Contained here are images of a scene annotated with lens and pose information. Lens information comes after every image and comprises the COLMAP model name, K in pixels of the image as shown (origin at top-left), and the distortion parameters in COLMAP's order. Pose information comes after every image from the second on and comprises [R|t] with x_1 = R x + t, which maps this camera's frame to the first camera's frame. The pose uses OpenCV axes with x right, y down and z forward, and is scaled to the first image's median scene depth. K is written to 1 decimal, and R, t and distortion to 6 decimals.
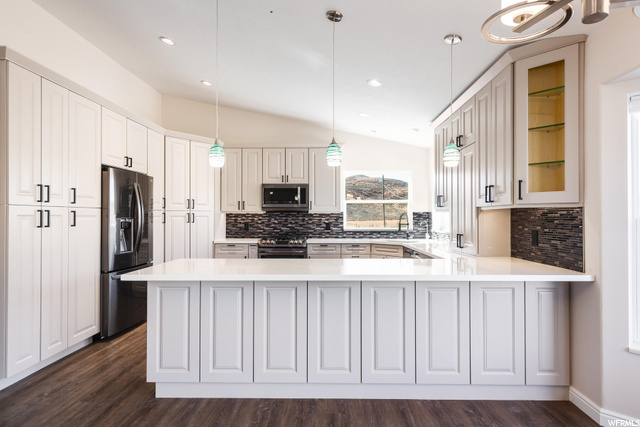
lens RADIAL K [[365.7, 0, 322.8], [0, 365.7, 217.0], [0, 0, 1]] dist [-0.001674, -0.000286]
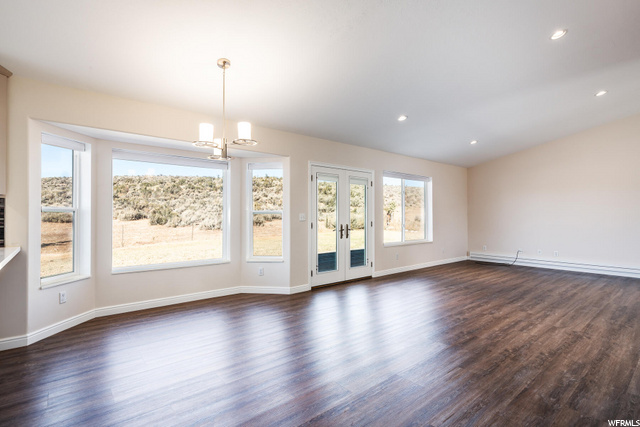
lens RADIAL K [[311.7, 0, 320.0], [0, 311.7, 213.5], [0, 0, 1]] dist [-0.000161, 0.000205]
pose [[-0.655982, 0.003441, 0.754769, -0.477292], [-0.002179, 0.999977, -0.006454, 0.017374], [-0.754774, -0.005878, -0.655959, 0.454175]]
